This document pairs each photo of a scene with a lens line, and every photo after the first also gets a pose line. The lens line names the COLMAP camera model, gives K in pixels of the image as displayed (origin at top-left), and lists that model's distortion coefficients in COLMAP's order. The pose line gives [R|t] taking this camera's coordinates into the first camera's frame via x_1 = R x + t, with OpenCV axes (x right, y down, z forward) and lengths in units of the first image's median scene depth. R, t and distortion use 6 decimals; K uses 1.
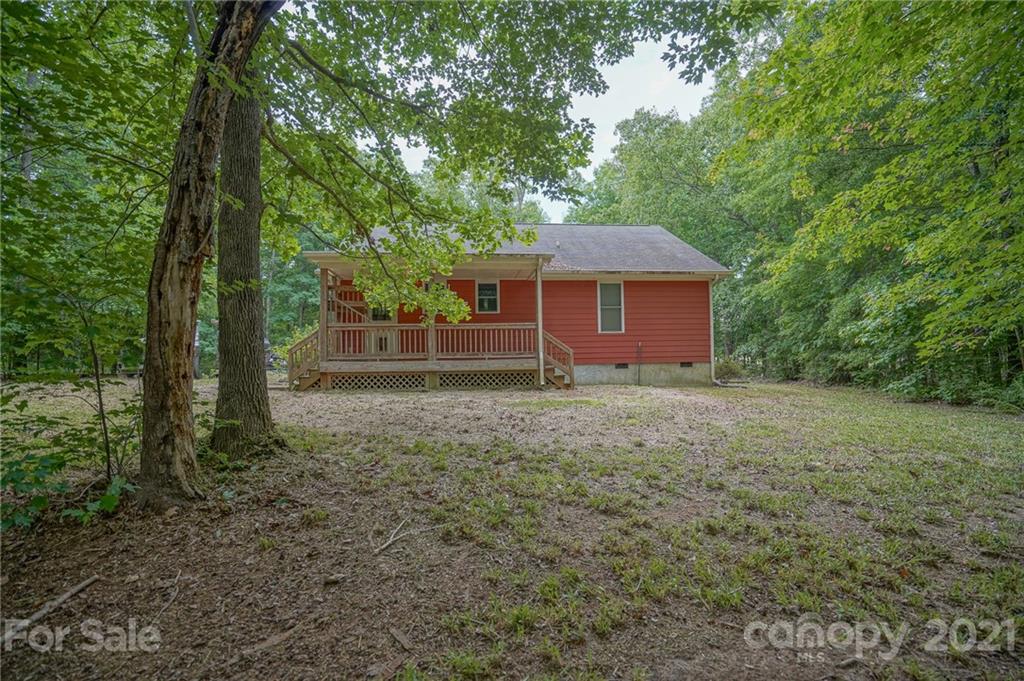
lens RADIAL K [[462.1, 0, 512.0], [0, 462.1, 340.5], [0, 0, 1]] dist [-0.020883, 0.000318]
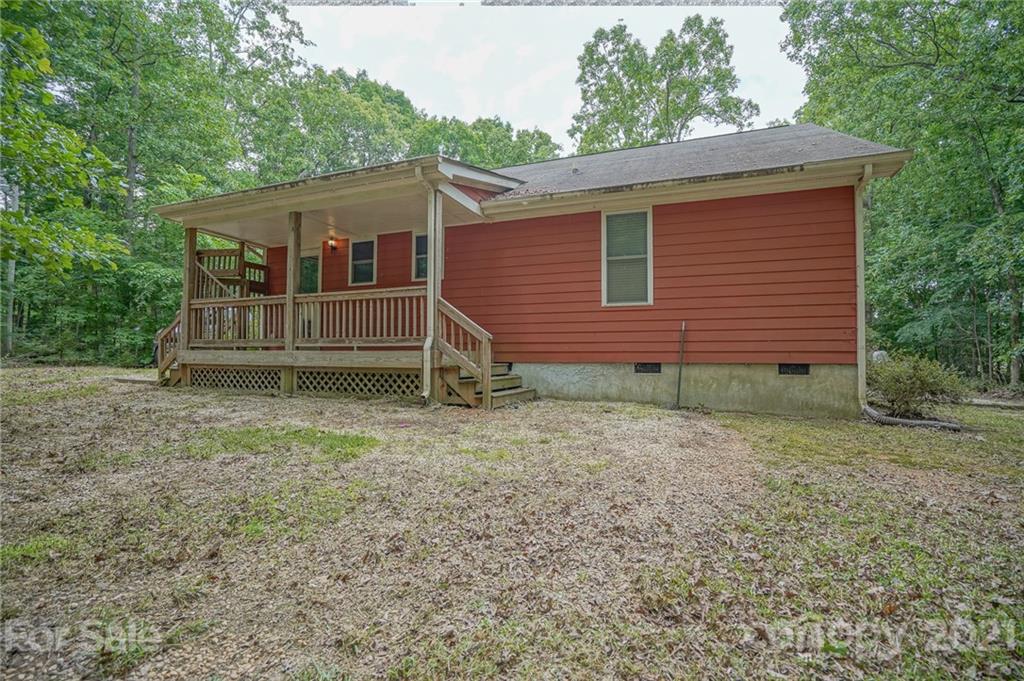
lens RADIAL K [[462.1, 0, 512.0], [0, 462.1, 340.5], [0, 0, 1]] dist [-0.020883, 0.000318]
pose [[0.901839, 0.003825, -0.432056, 0.327754], [-0.004568, 0.999989, -0.000683, 0.025024], [0.432049, 0.002590, 0.901847, 0.462222]]
